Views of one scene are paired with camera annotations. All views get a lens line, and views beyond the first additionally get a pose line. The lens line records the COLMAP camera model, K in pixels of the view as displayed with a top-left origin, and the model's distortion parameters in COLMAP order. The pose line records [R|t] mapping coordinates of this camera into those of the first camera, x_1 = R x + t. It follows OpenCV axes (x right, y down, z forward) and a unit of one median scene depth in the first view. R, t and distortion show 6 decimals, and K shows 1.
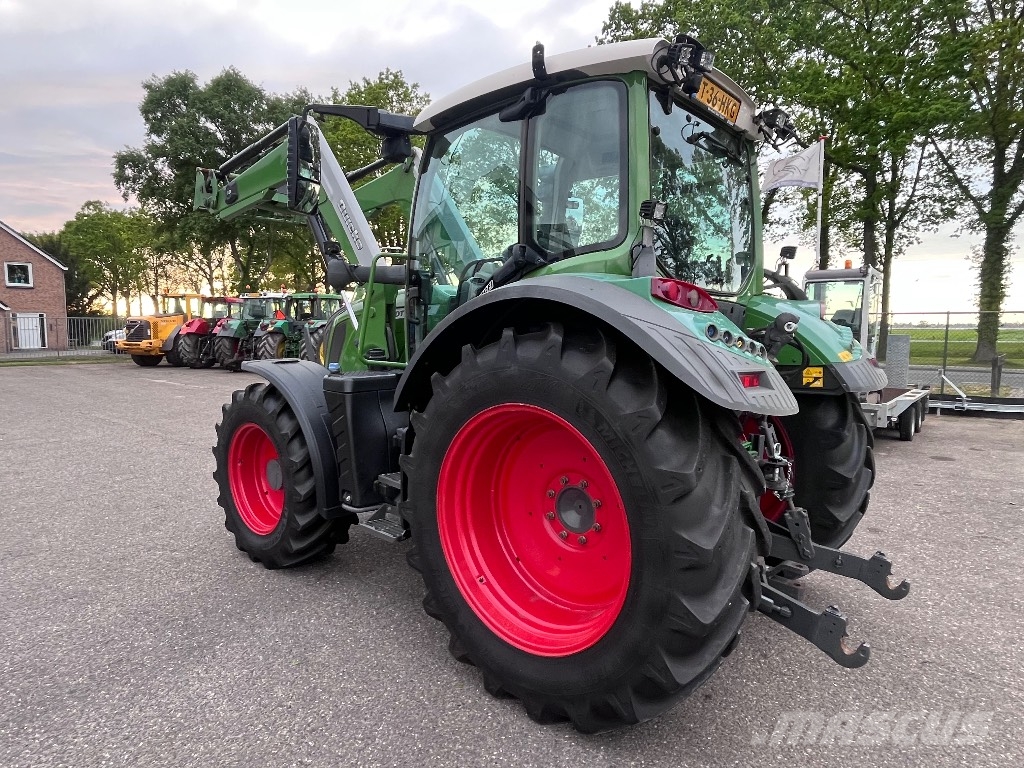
lens RADIAL K [[687.8, 0, 507.1], [0, 687.8, 383.2], [0, 0, 1]] dist [0.001588, -0.005068]
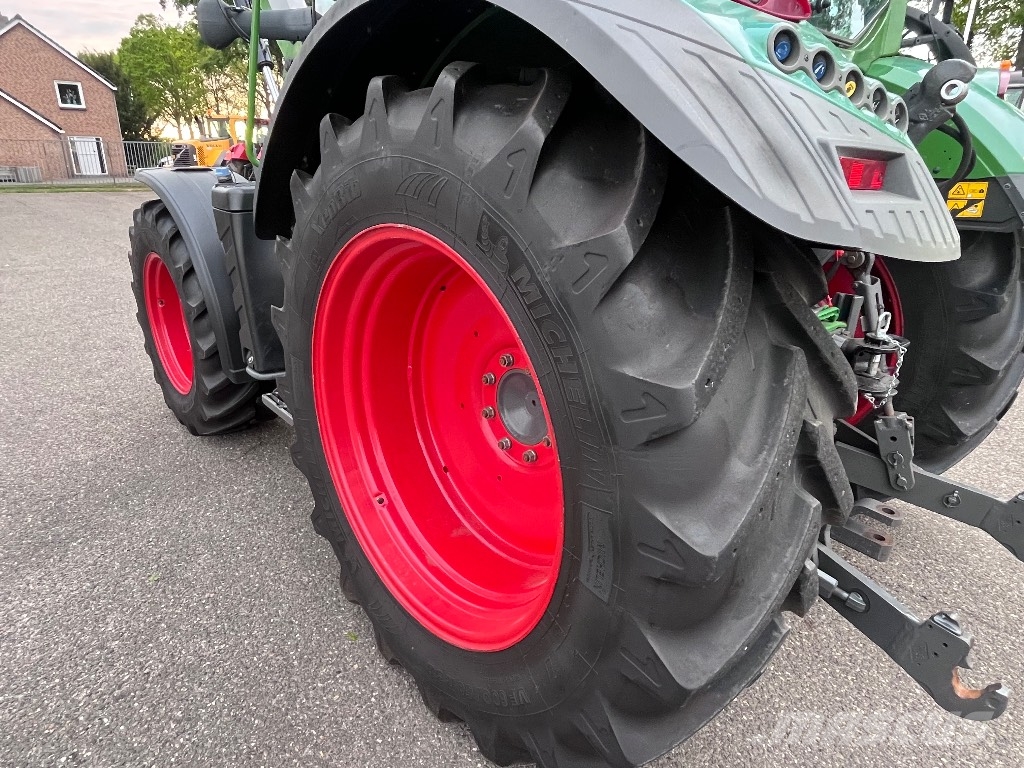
lens RADIAL K [[621.0, 0, 514.1], [0, 621.0, 391.4], [0, 0, 1]] dist [-0.002014, 0.002025]
pose [[0.991050, 0.056527, -0.120928, 0.151951], [-0.023730, 0.966090, 0.257112, 0.024949], [0.131361, -0.251941, 0.958786, 0.448006]]
